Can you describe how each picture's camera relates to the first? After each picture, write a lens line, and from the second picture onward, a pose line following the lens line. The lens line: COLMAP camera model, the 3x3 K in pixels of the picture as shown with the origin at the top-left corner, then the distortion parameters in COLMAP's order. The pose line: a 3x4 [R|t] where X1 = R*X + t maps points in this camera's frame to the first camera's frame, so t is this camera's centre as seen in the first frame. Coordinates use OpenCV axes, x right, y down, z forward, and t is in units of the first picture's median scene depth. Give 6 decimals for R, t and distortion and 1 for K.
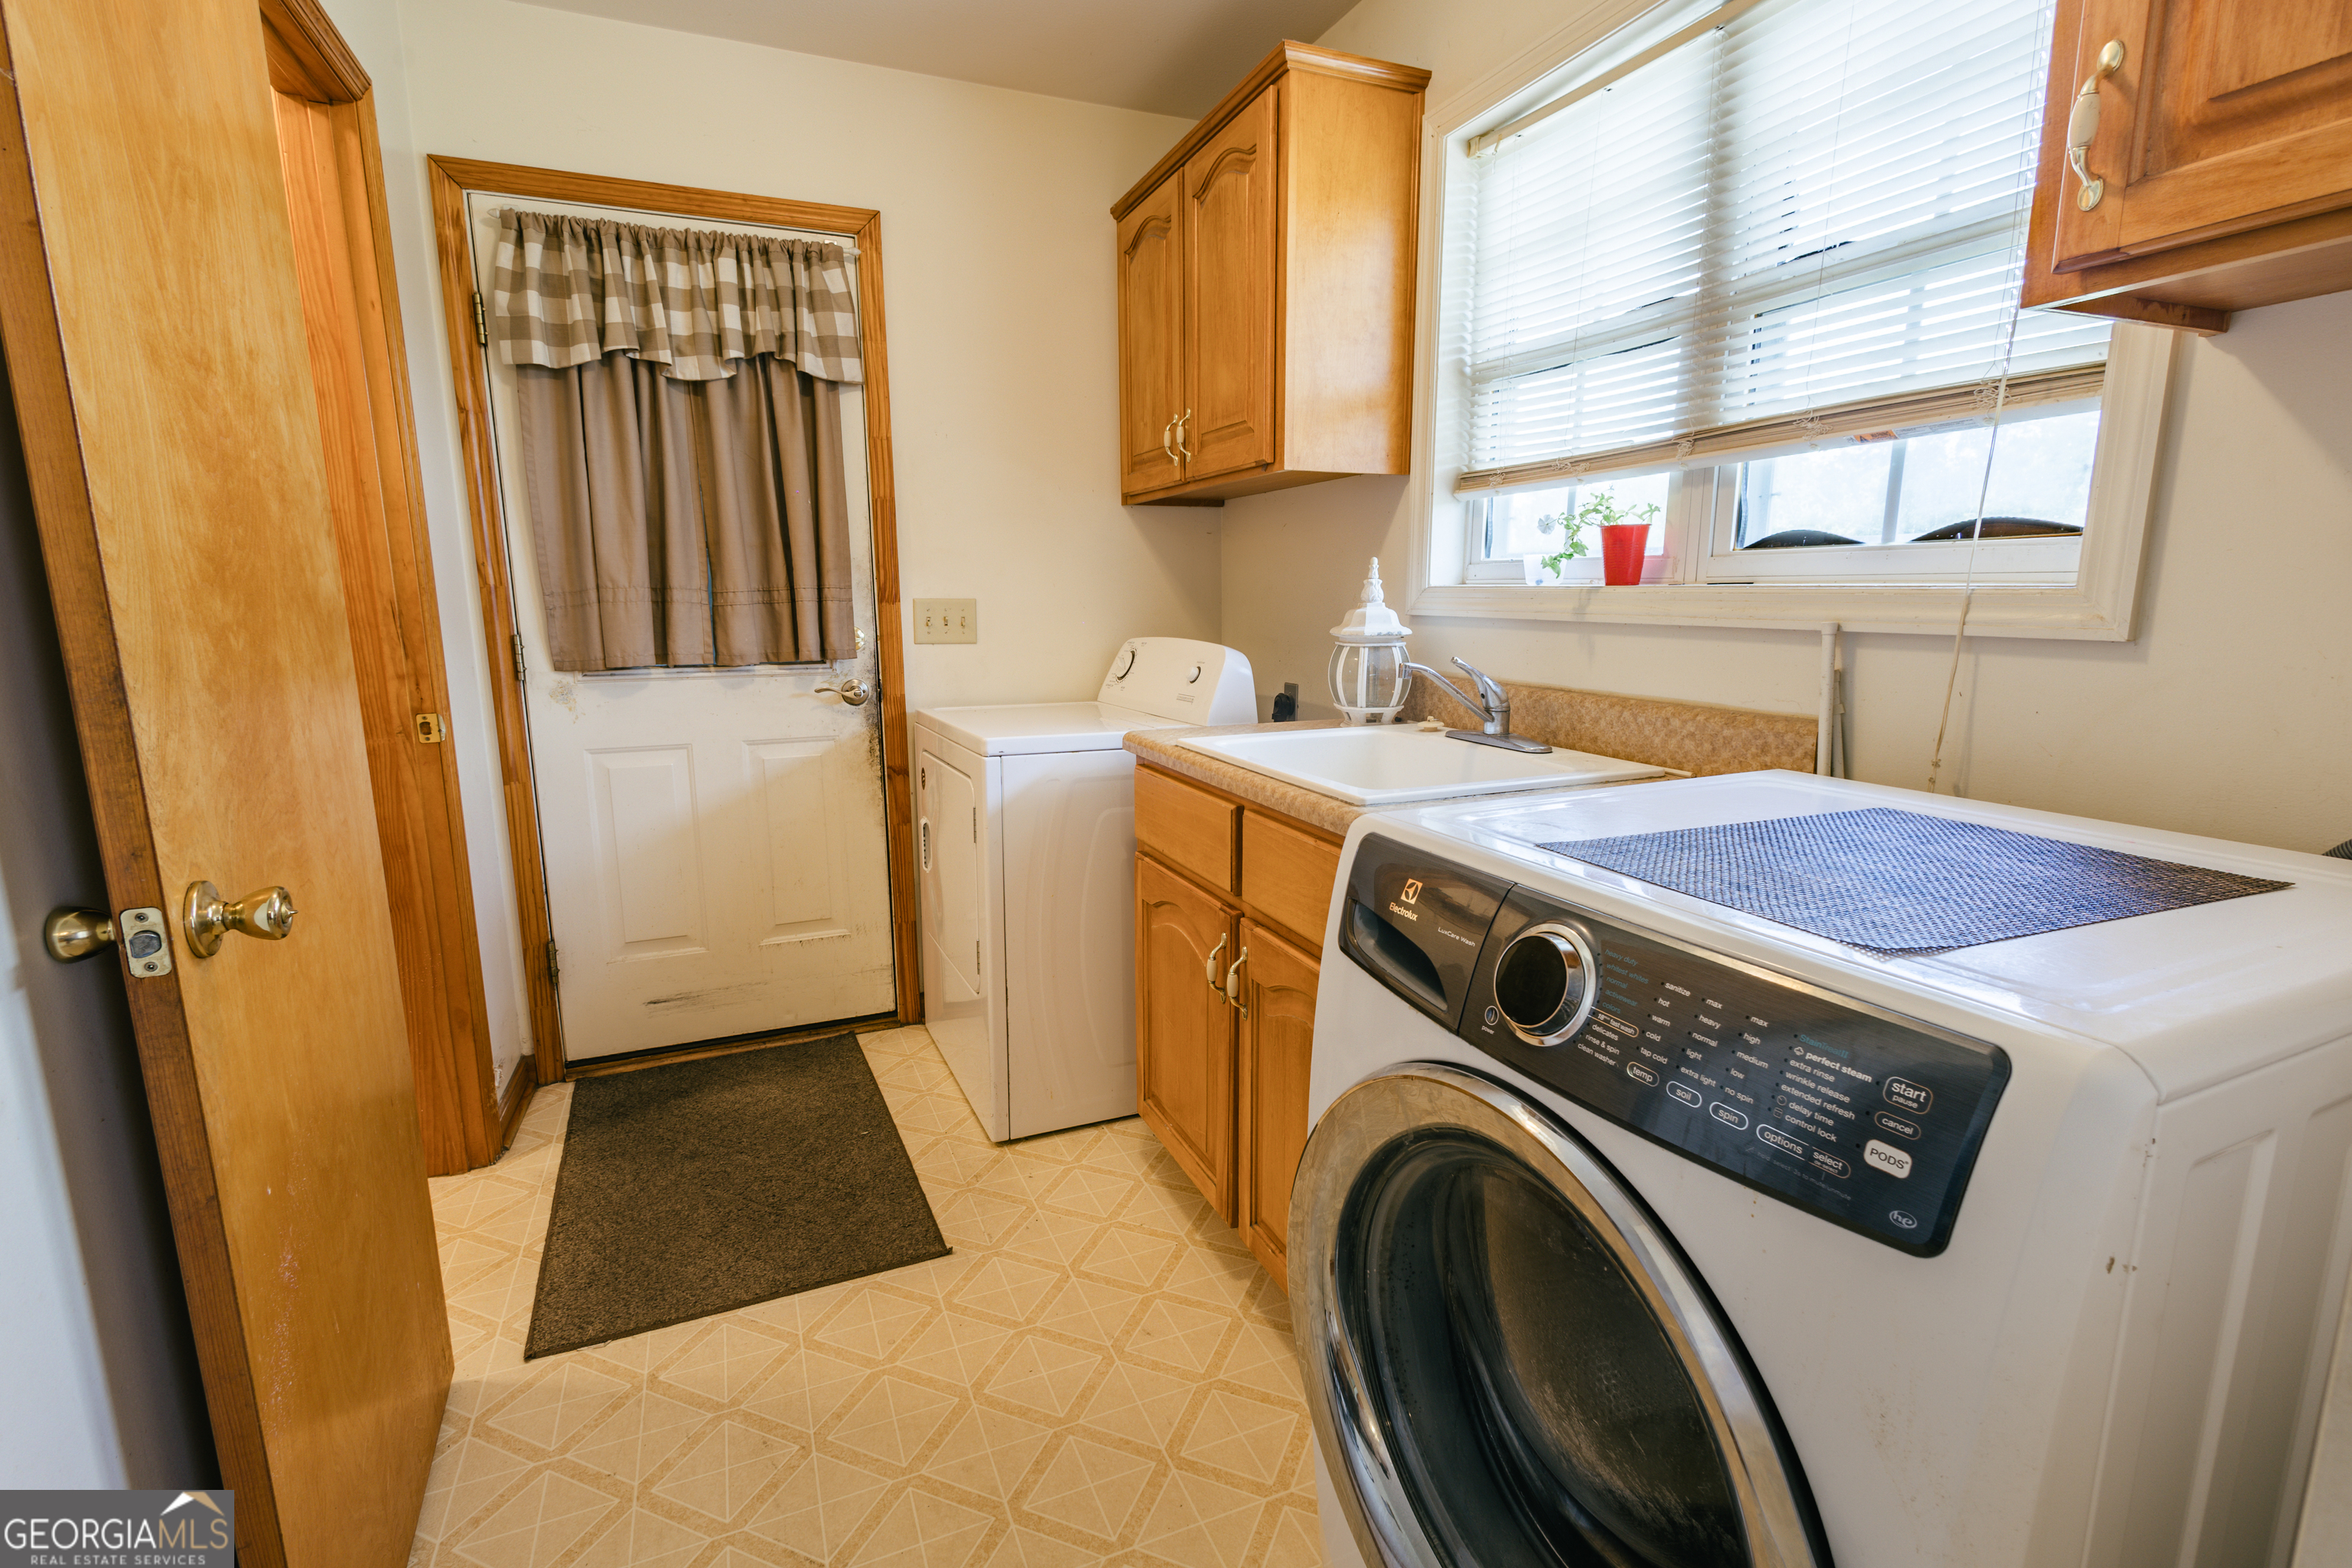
lens RADIAL K [[1079.4, 0, 1176.2], [0, 1079.4, 789.4], [0, 0, 1]] dist [0.001050, -0.000262]
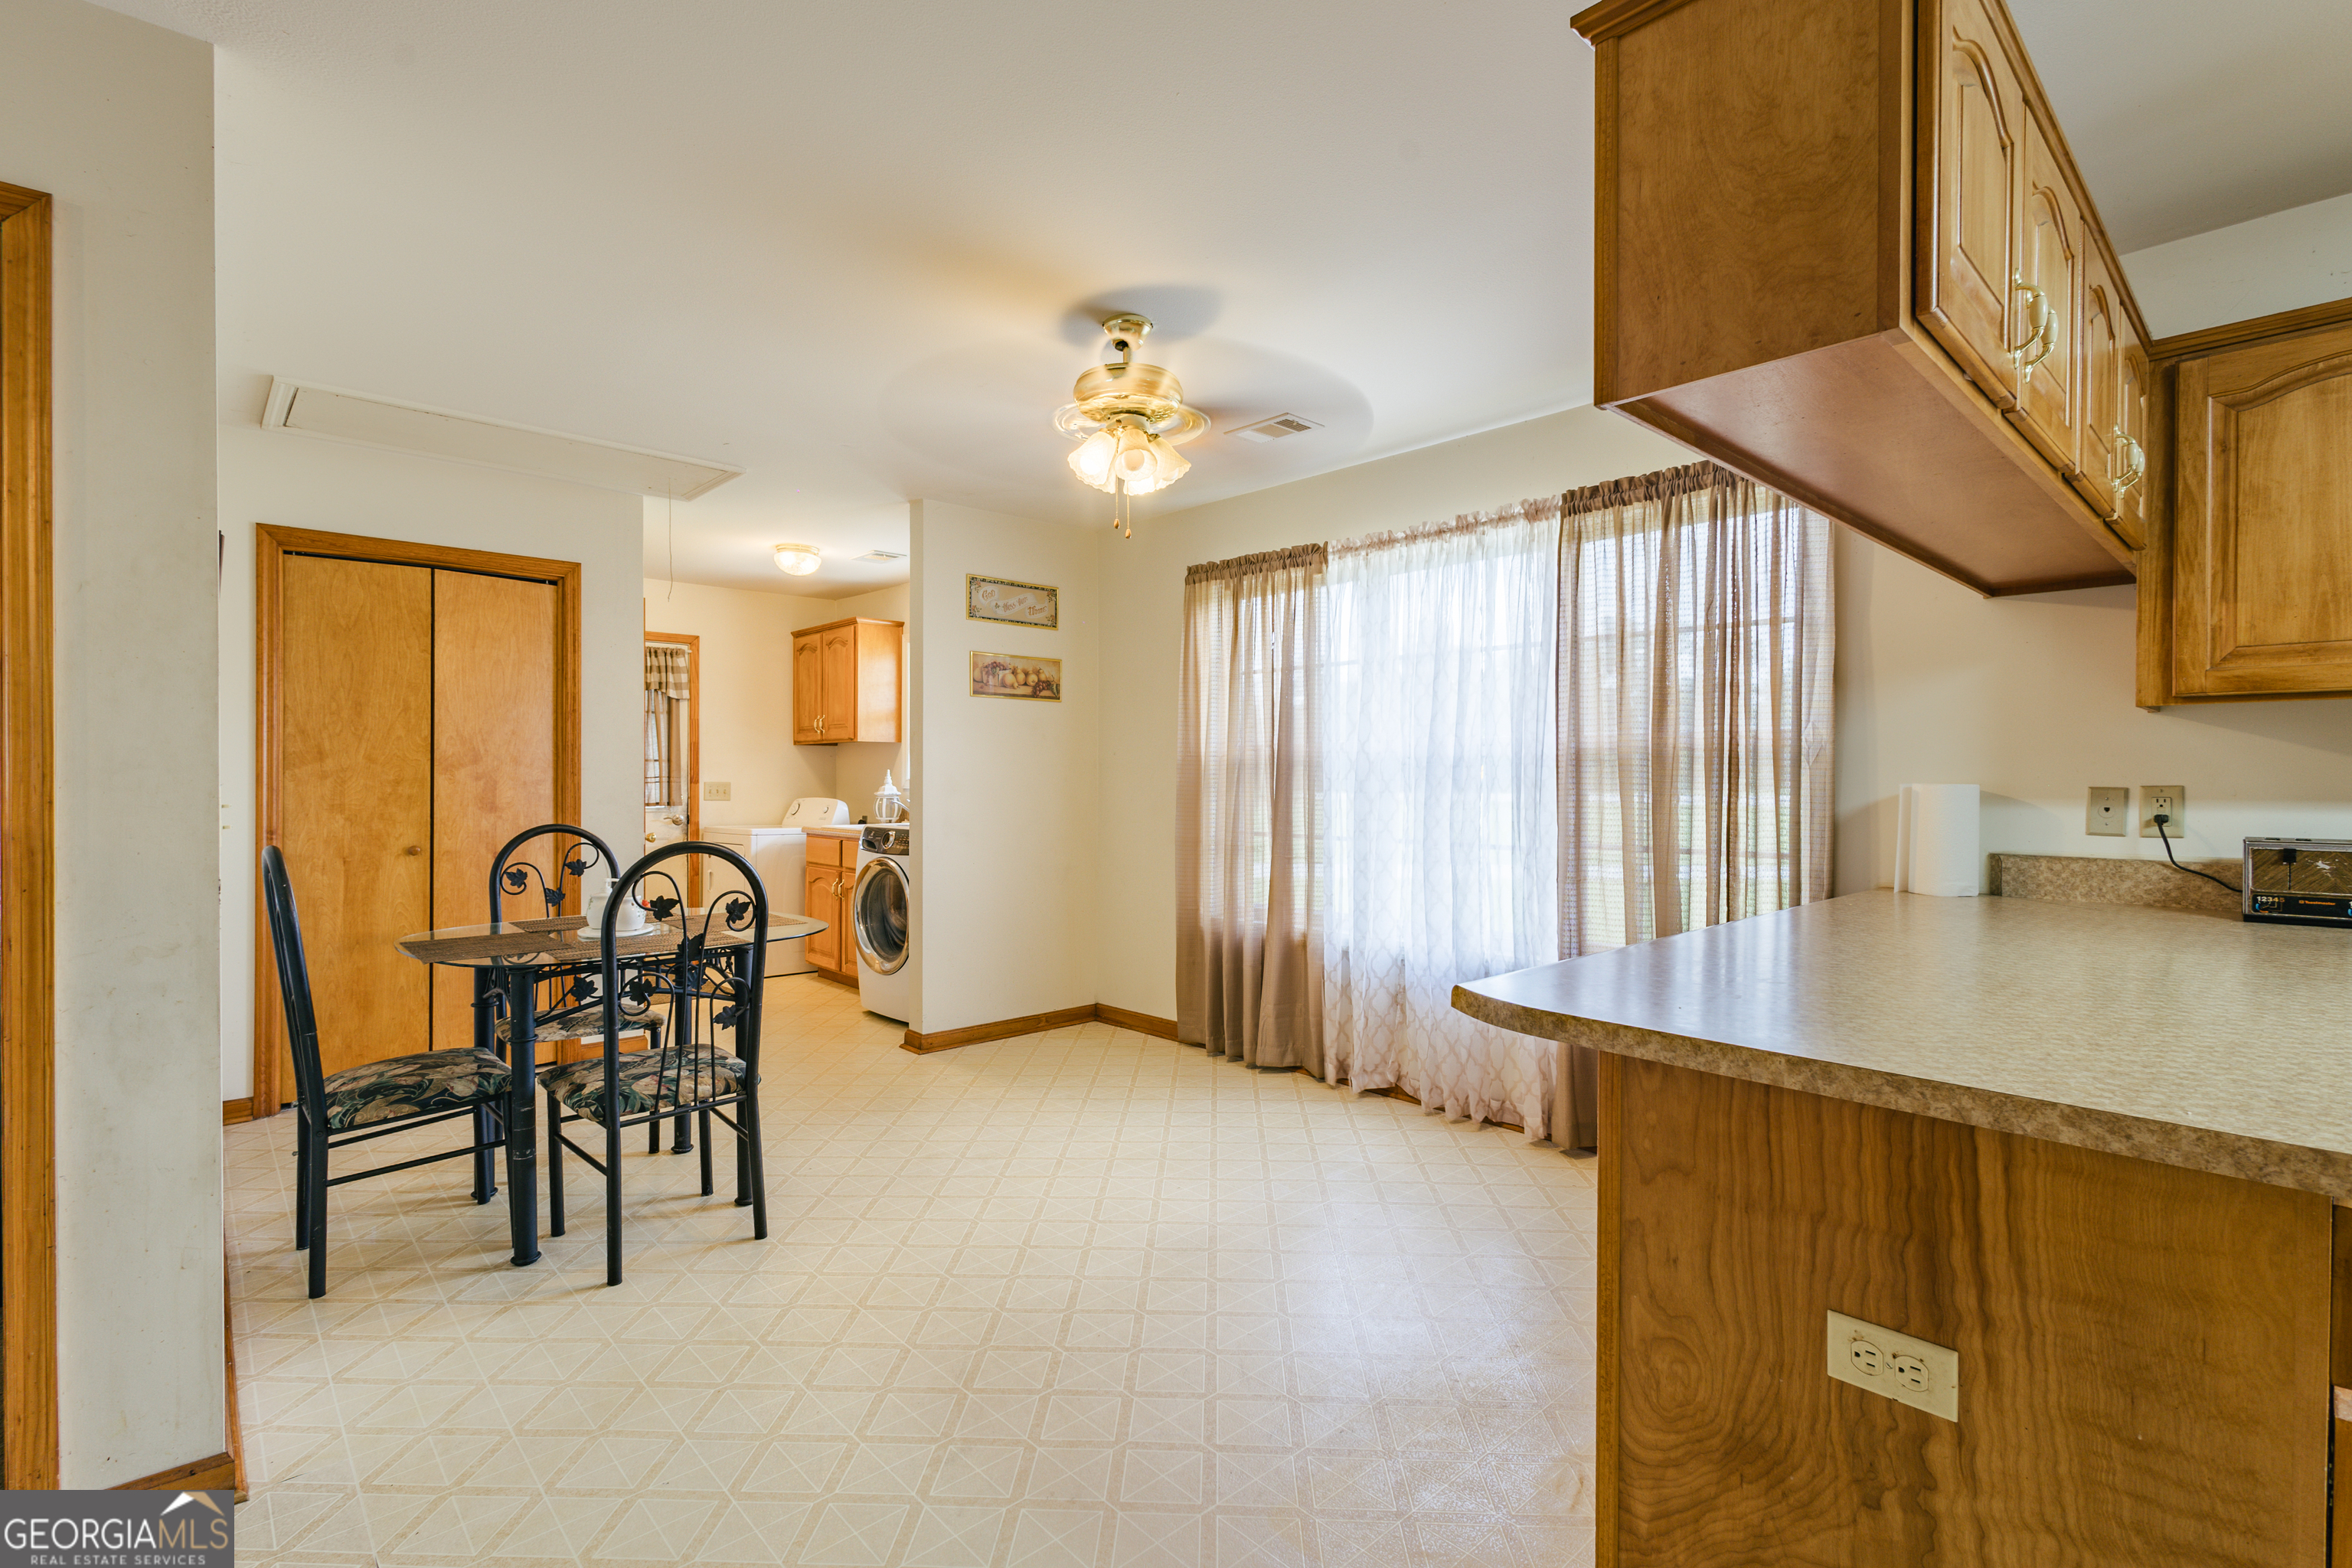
lens RADIAL K [[1079.4, 0, 1173.7], [0, 1079.4, 784.4], [0, 0, 1]] dist [0.001050, -0.000262]
pose [[0.941480, 0.005393, 0.337026, -0.074296], [0.054012, 0.984538, -0.166636, 0.329031], [-0.332713, 0.175088, 0.926632, -1.813308]]
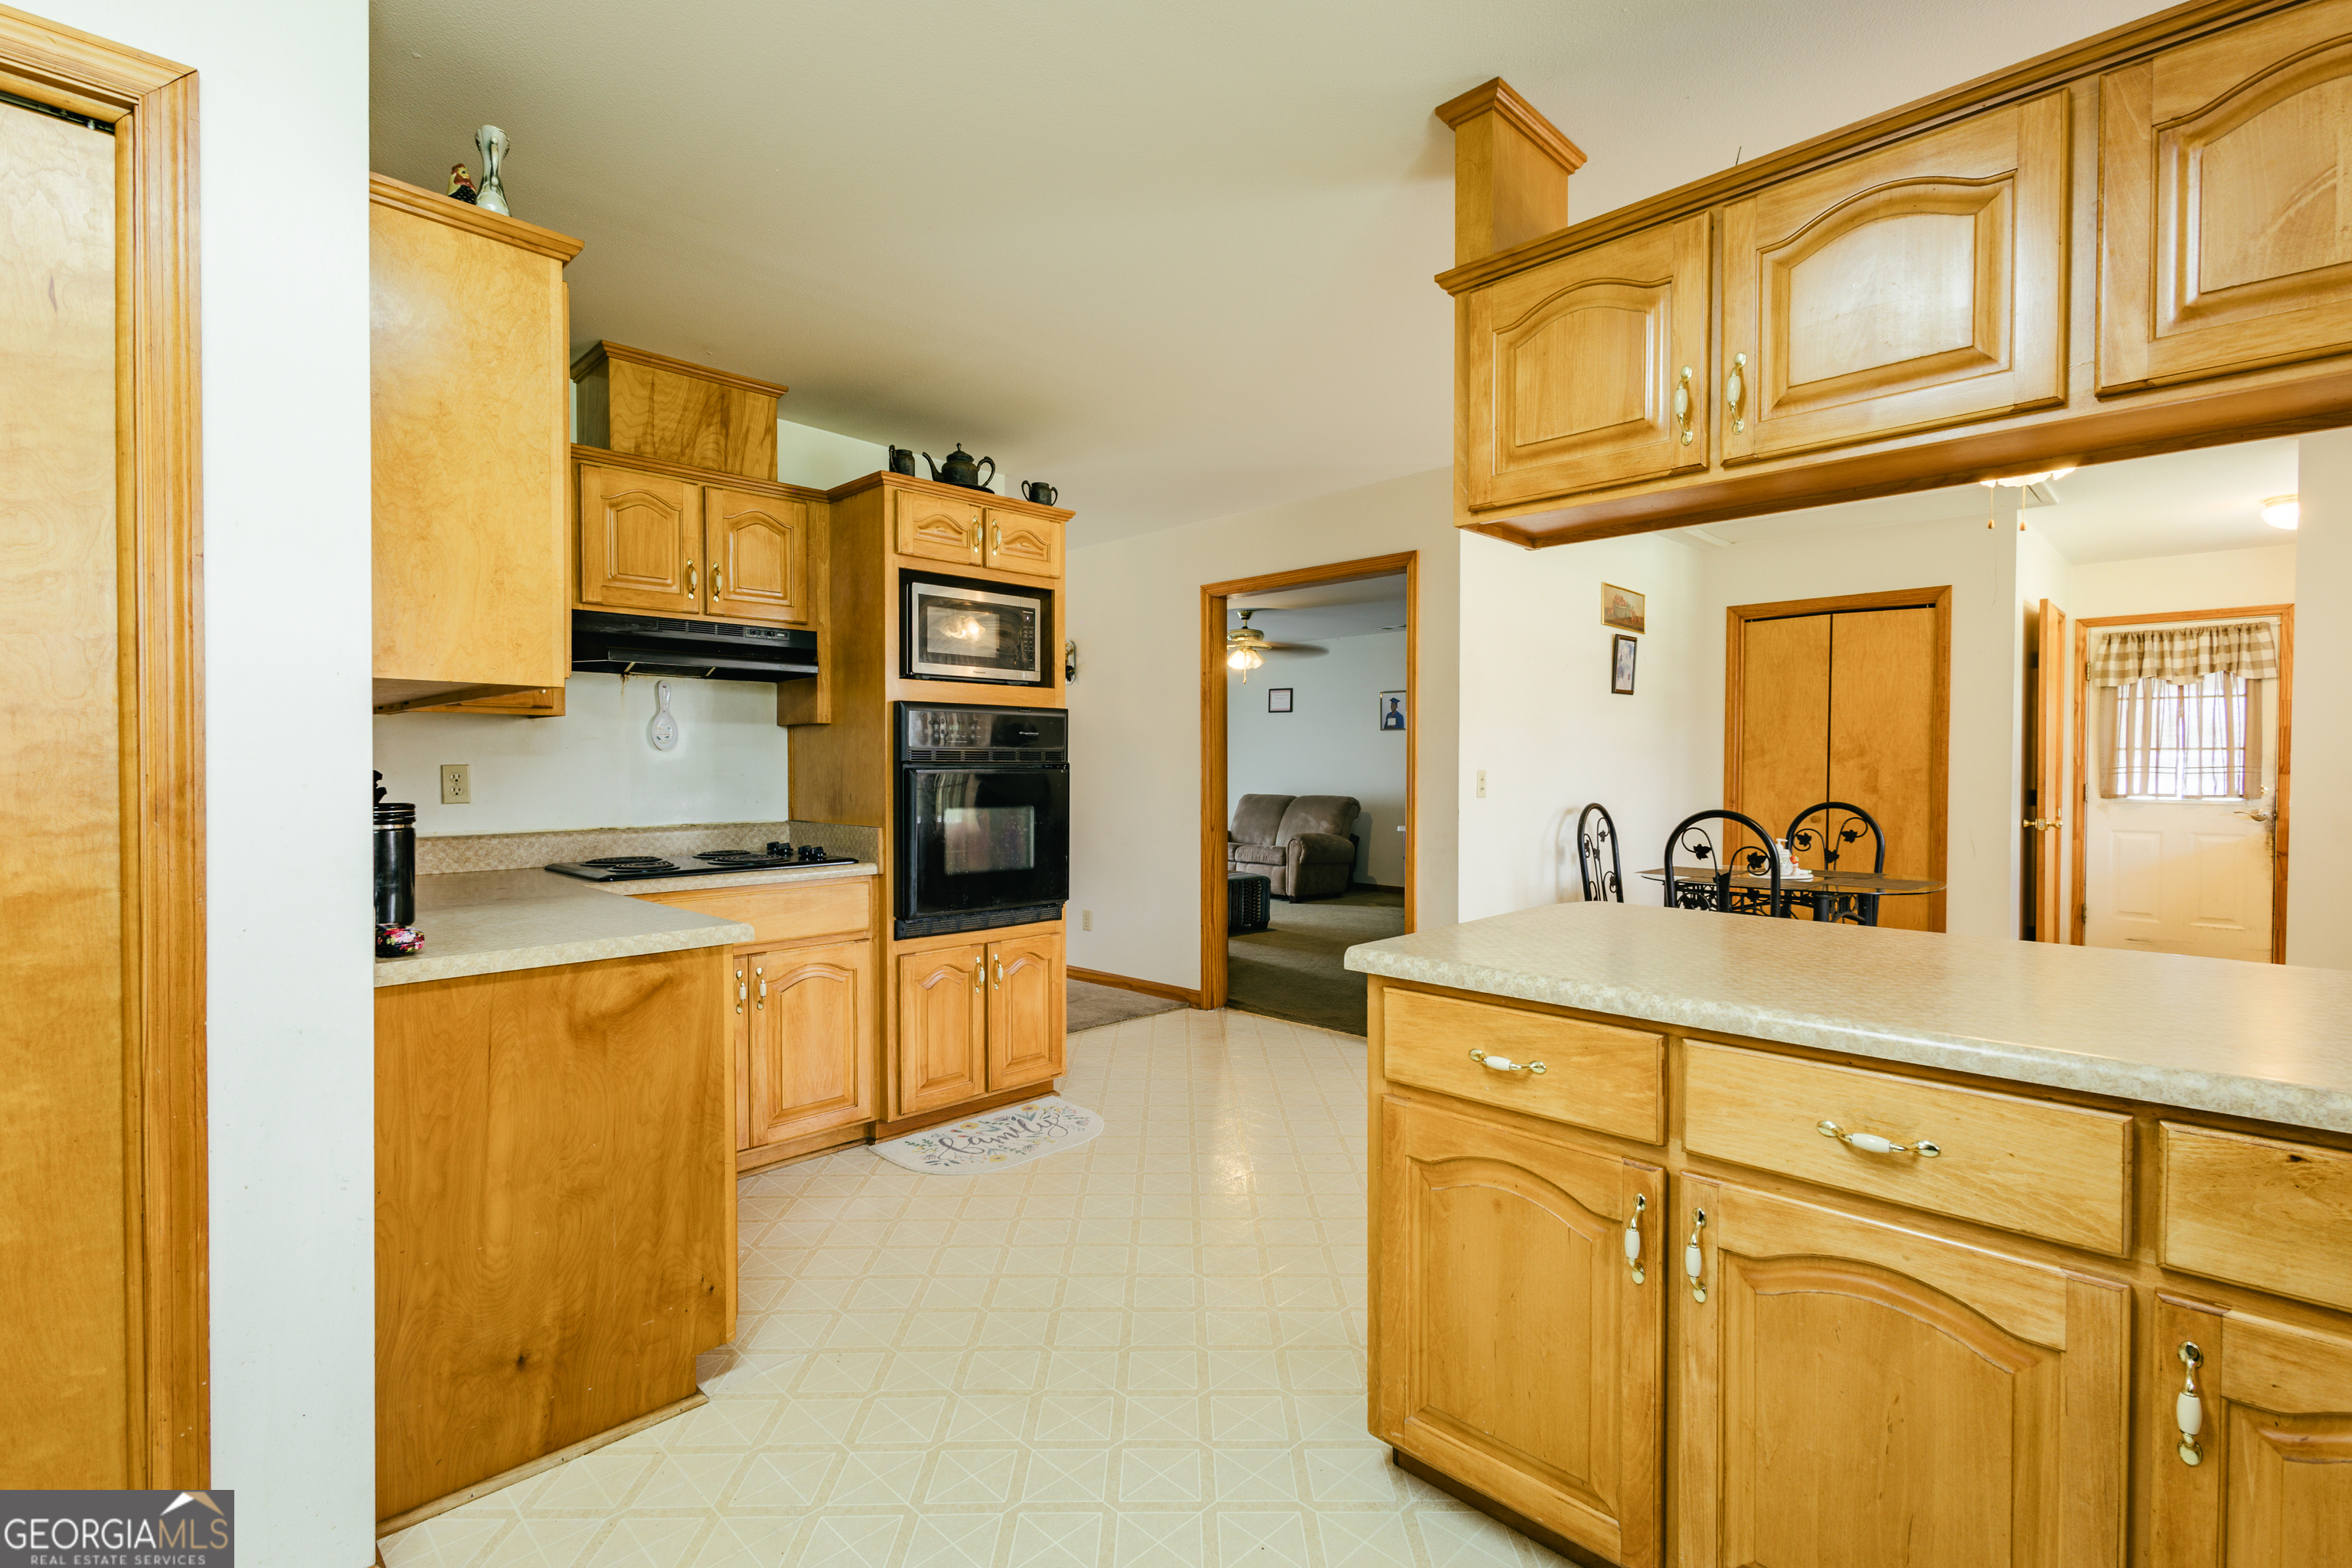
lens RADIAL K [[1079.4, 0, 1181.1], [0, 1079.4, 785.4], [0, 0, 1]] dist [0.001050, -0.000262]
pose [[0.373226, 0.022572, -0.927466, 0.998072], [-0.171383, 0.984176, -0.045015, 0.353201], [0.911773, 0.175752, 0.371188, -1.970666]]
